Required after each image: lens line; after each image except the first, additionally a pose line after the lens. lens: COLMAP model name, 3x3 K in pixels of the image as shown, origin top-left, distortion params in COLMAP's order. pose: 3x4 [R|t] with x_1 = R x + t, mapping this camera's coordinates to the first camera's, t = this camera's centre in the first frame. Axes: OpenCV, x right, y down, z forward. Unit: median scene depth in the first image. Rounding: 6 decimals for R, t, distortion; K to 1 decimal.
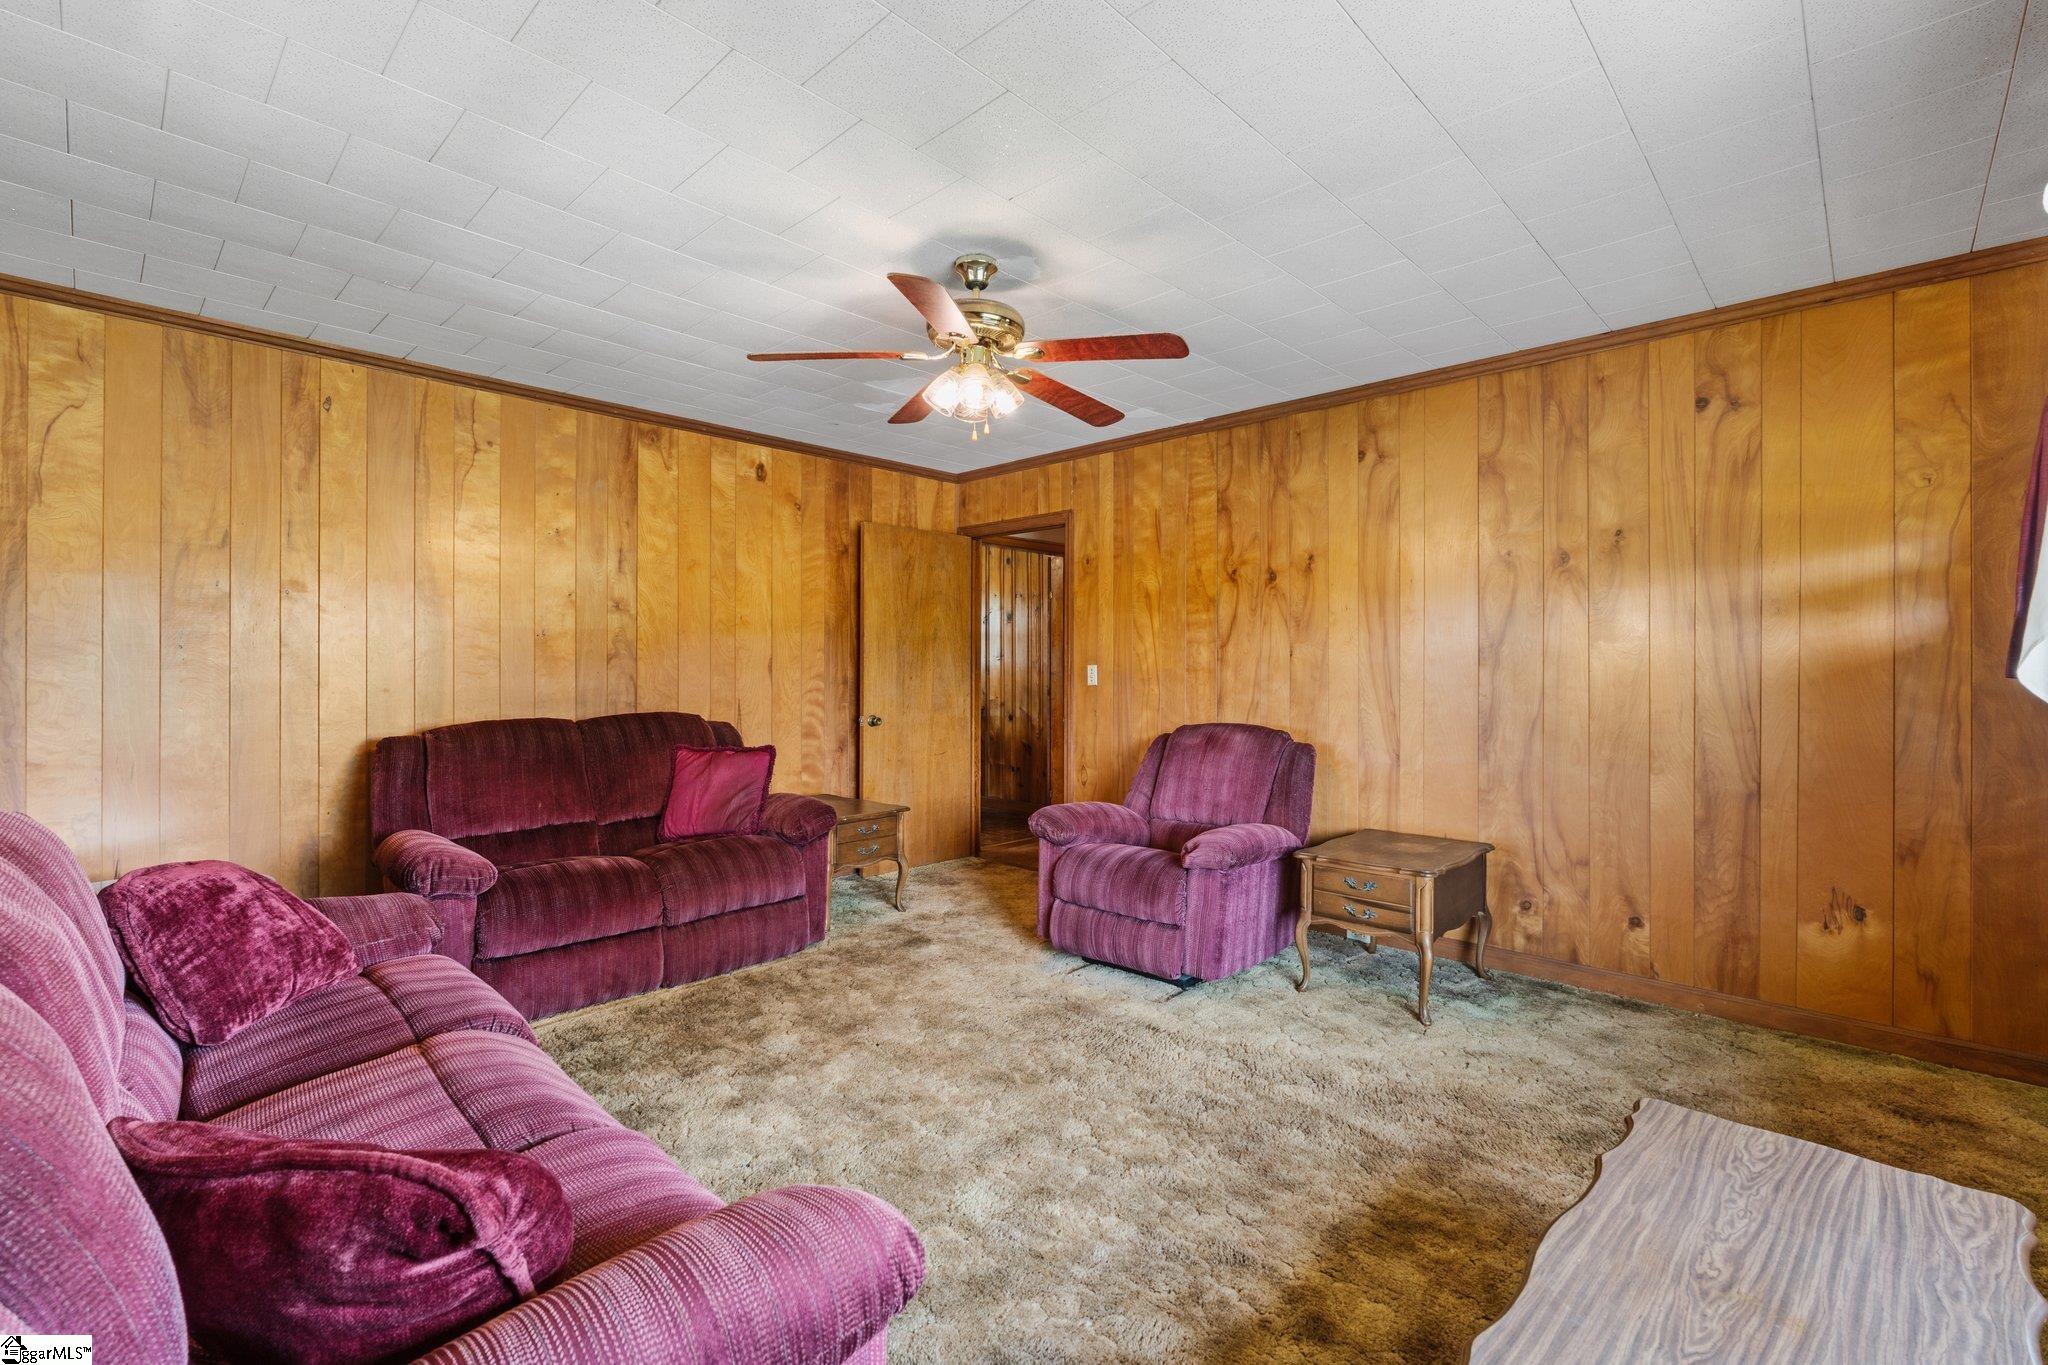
lens RADIAL K [[904.6, 0, 1030.9], [0, 904.6, 672.3], [0, 0, 1]] dist [-0.001588, -0.000038]
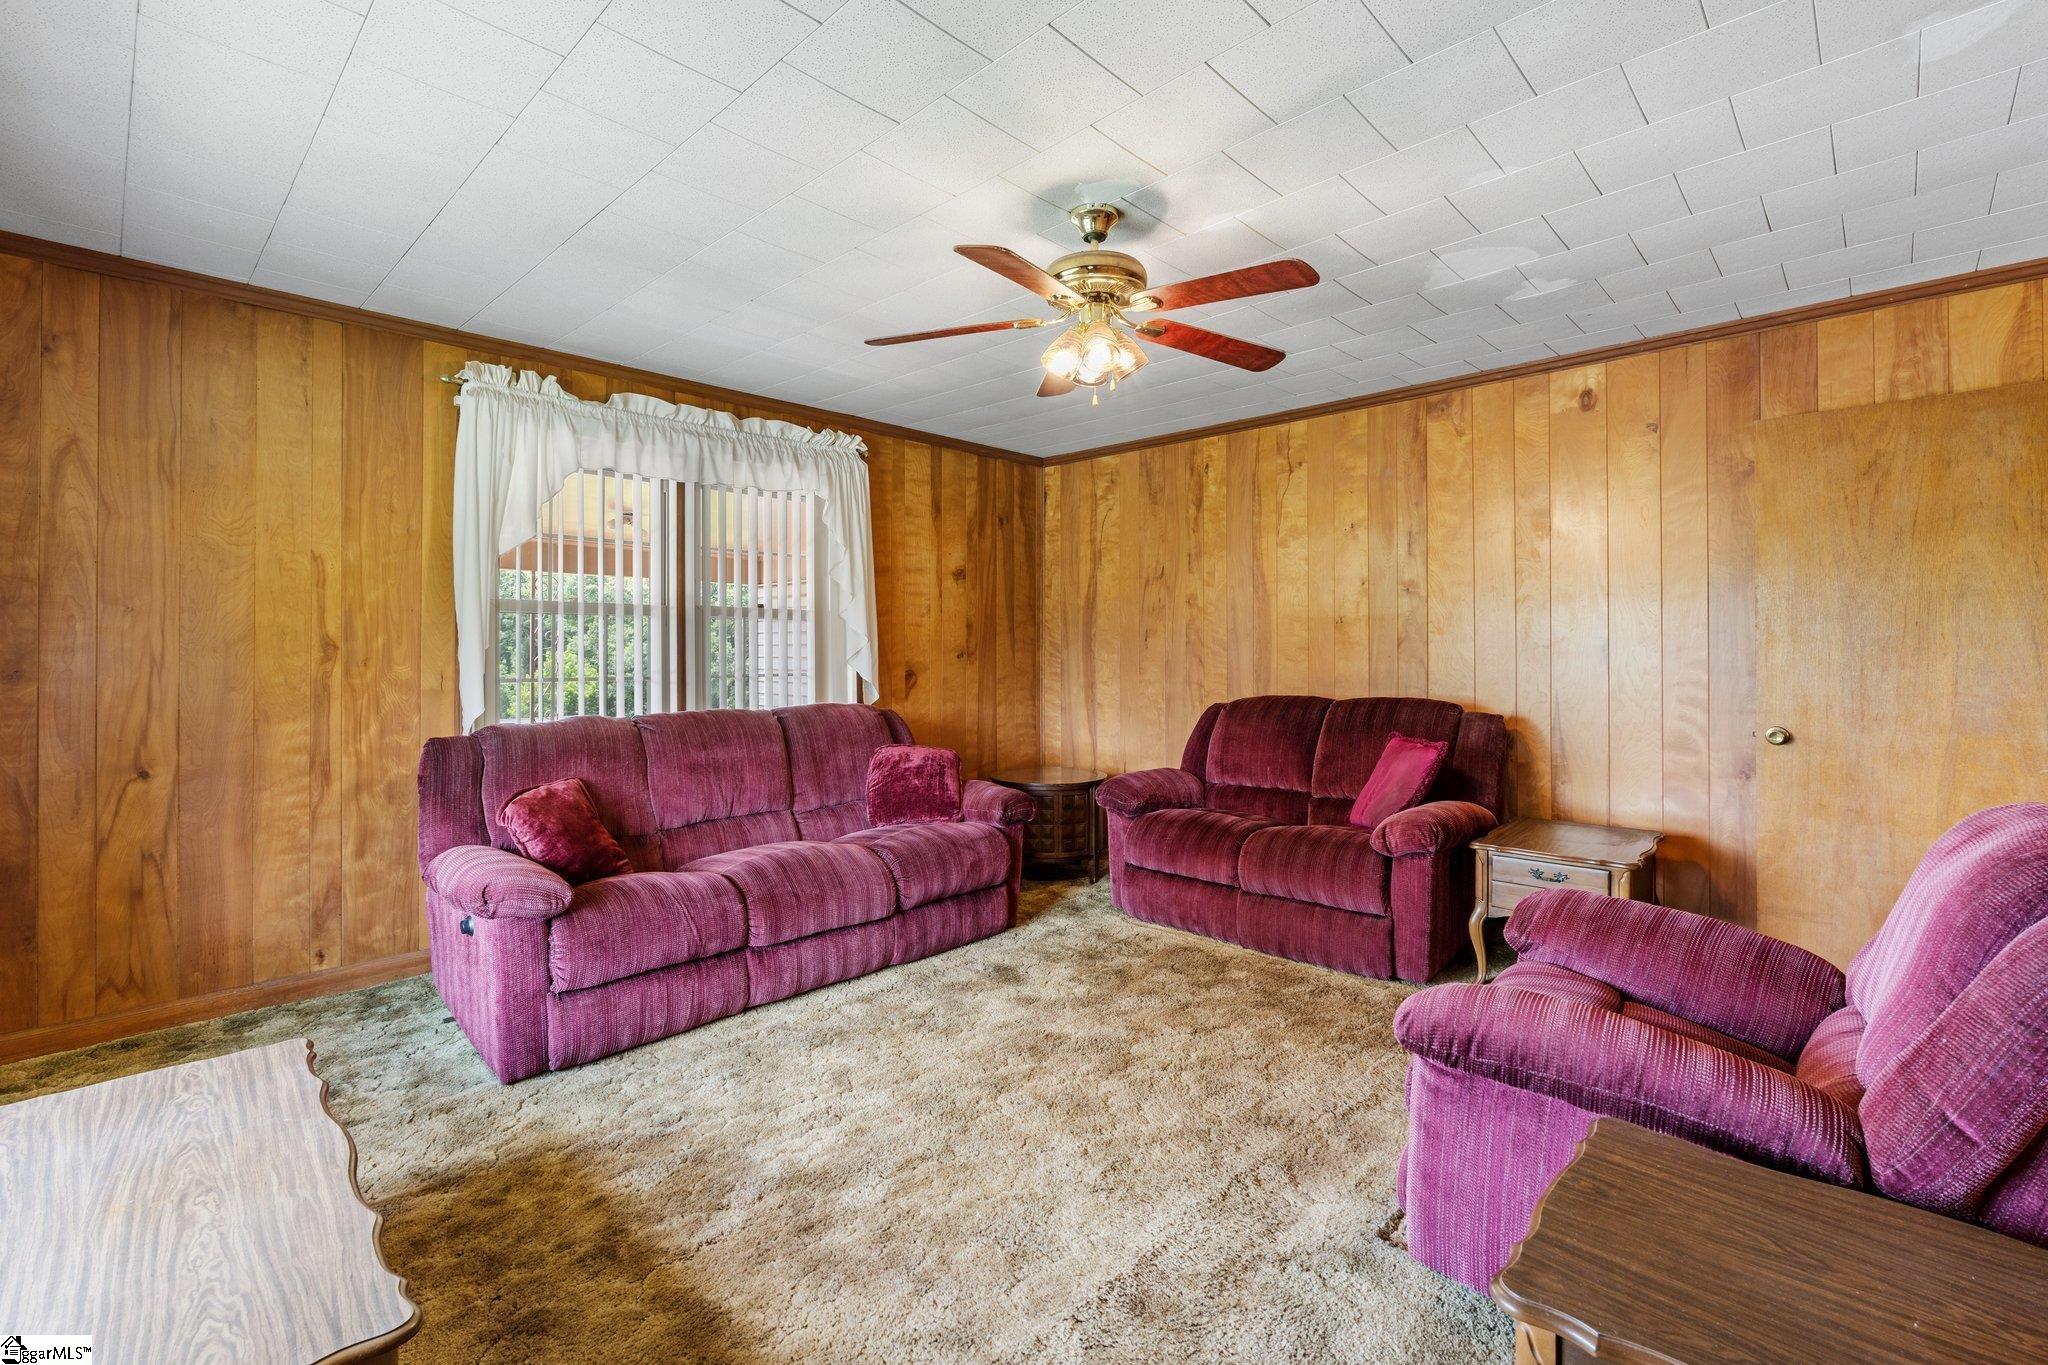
lens RADIAL K [[903.3, 0, 1027.2], [0, 903.3, 653.5], [0, 0, 1]] dist [0.000306, 0.000138]
pose [[-0.007559, 0.001256, -0.999971, 0.556196], [-0.003299, 0.999994, 0.001281, -0.002875], [0.999966, 0.003309, -0.007554, 0.606151]]
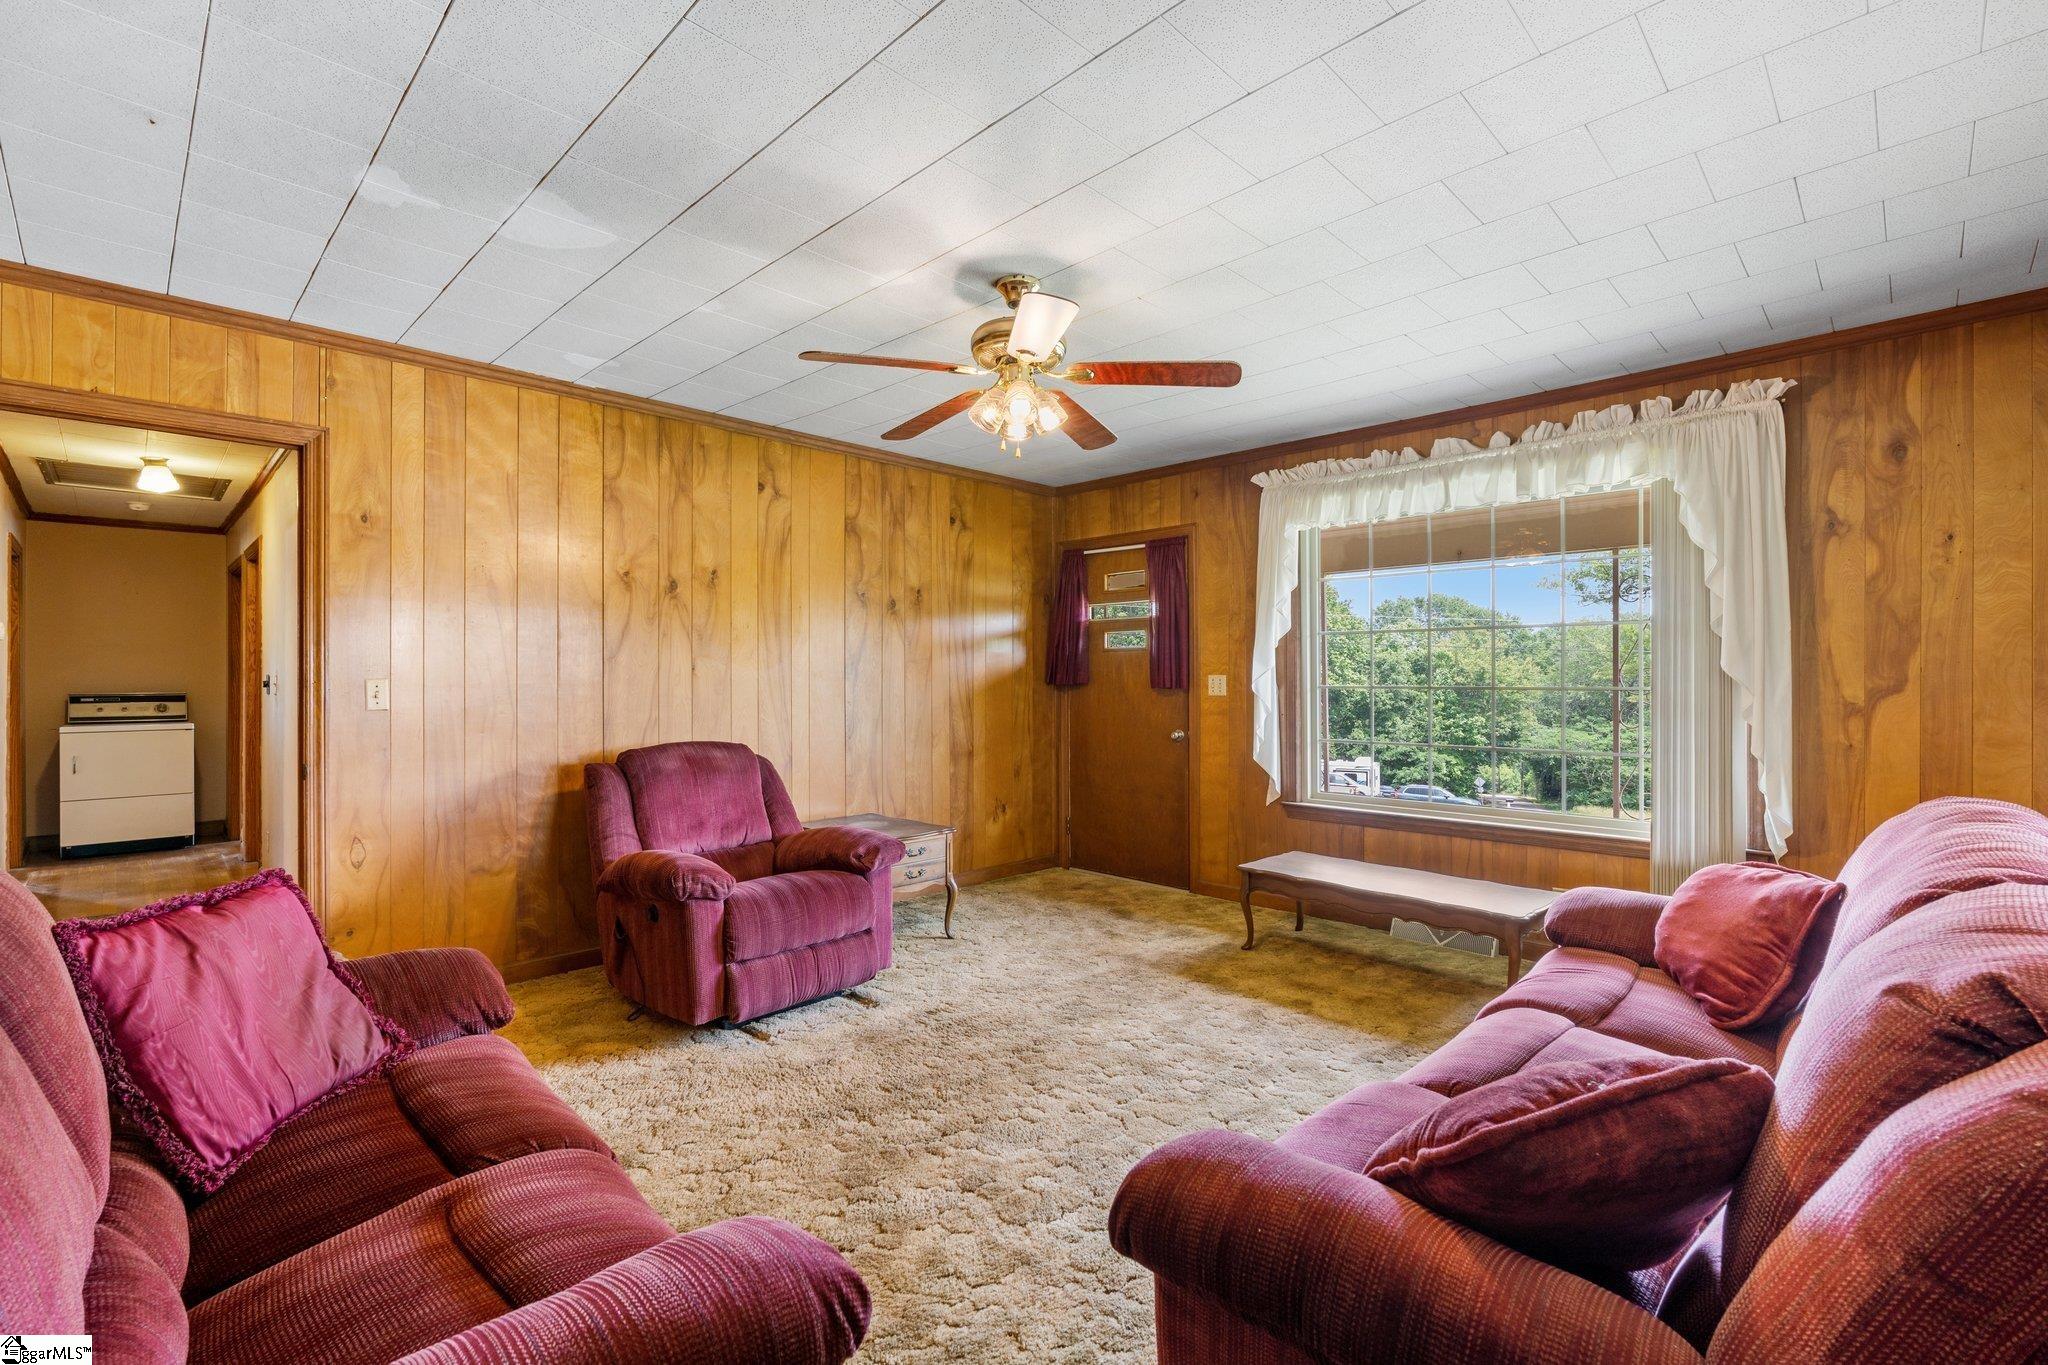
lens RADIAL K [[904.6, 0, 1030.9], [0, 904.6, 672.3], [0, 0, 1]] dist [-0.001588, -0.000038]
pose [[0.022724, 0.004733, 0.999731, -0.692657], [0.008487, 0.999952, -0.004927, -0.007363], [-0.999706, 0.008597, 0.022682, 0.624083]]
